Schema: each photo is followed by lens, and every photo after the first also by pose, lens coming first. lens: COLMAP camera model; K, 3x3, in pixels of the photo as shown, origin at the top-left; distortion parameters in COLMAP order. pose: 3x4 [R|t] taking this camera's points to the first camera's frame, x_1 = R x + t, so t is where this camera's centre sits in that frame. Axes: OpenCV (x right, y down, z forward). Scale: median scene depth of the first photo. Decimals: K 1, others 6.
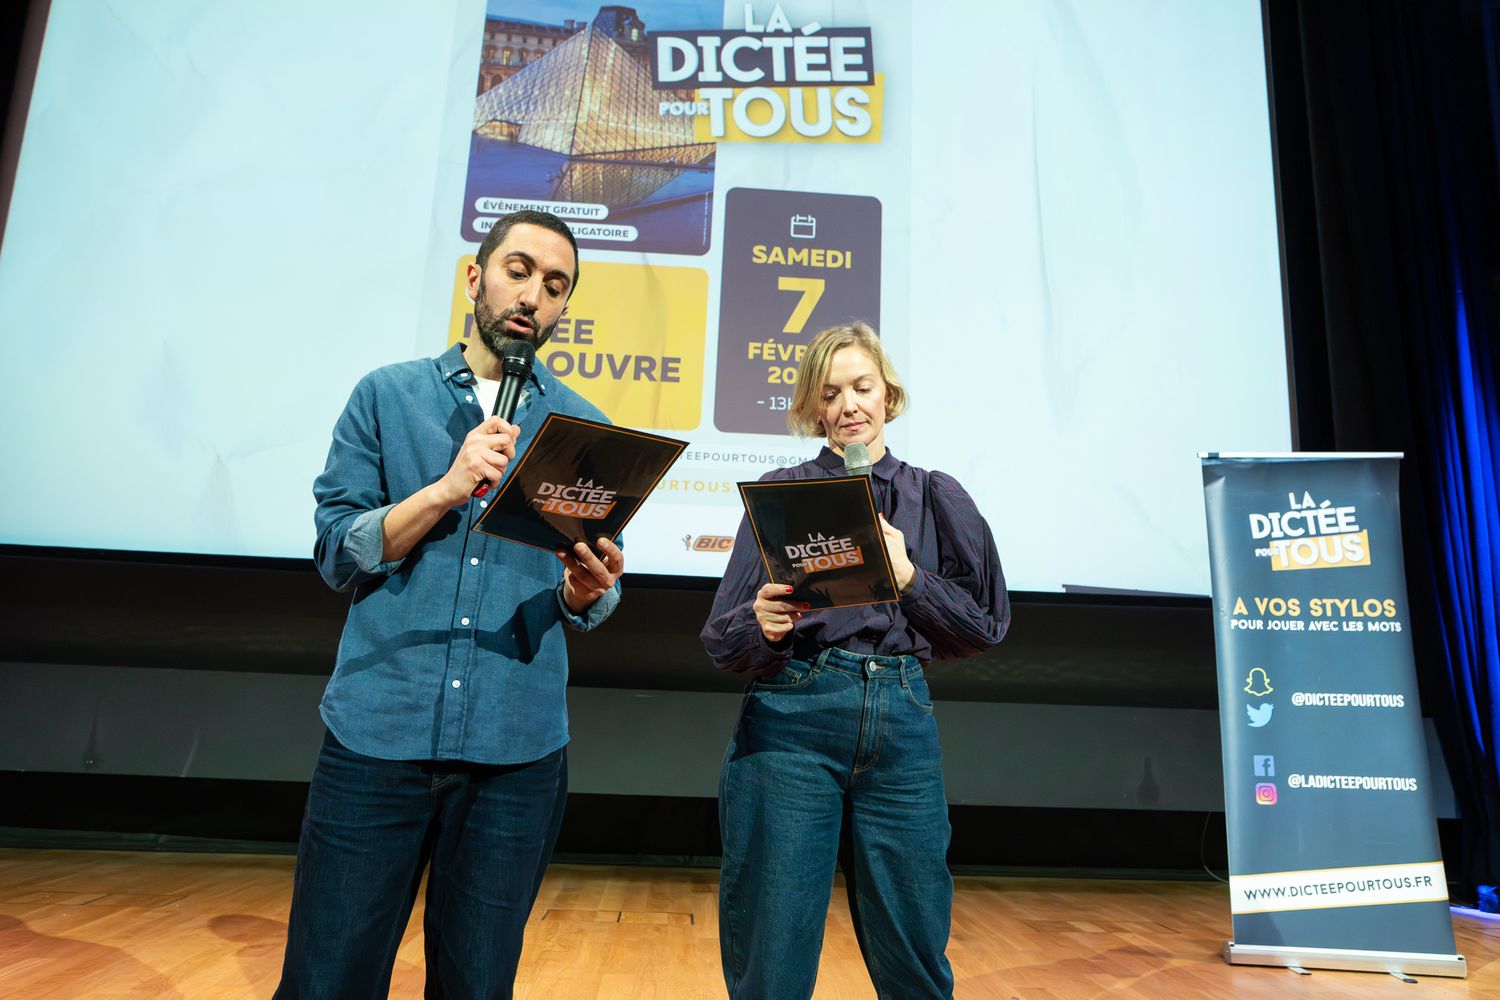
lens RADIAL K [[1035.7, 0, 752.7], [0, 1035.7, 496.2], [0, 0, 1]] dist [-0.043144, 0.017655]
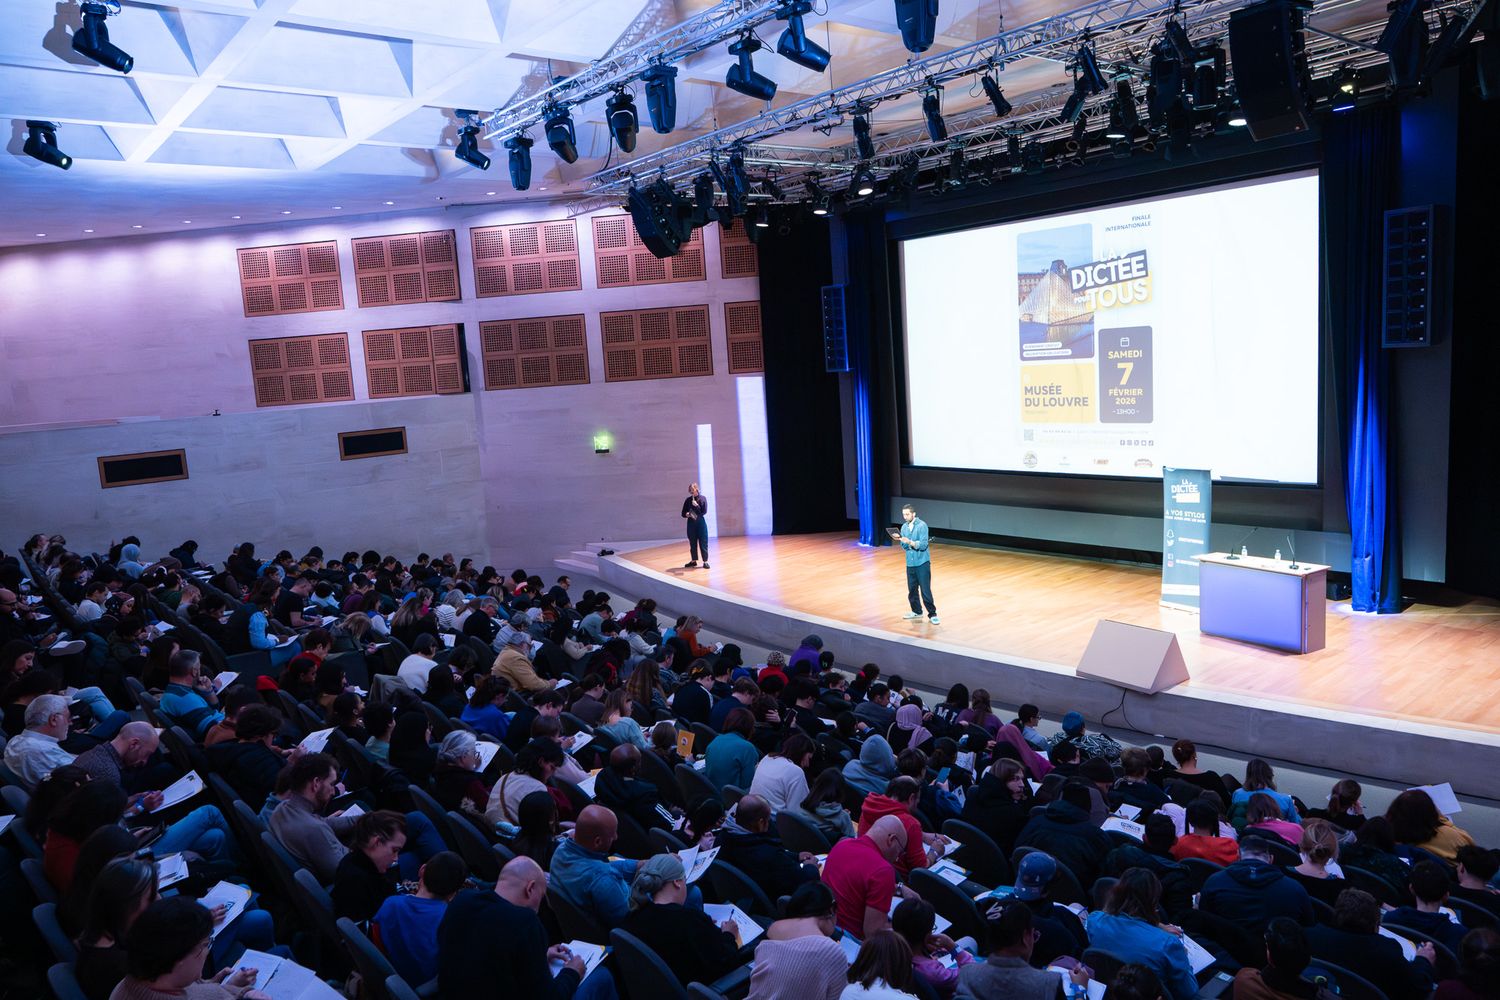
lens RADIAL K [[1035.7, 0, 751.0], [0, 1035.7, 499.9], [0, 0, 1]] dist [-0.043144, 0.017655]
pose [[0.577571, 0.038273, -0.815443, 2.453652], [0.247350, 0.943738, 0.219490, -1.025052], [0.777965, -0.328471, 0.535609, -1.910016]]
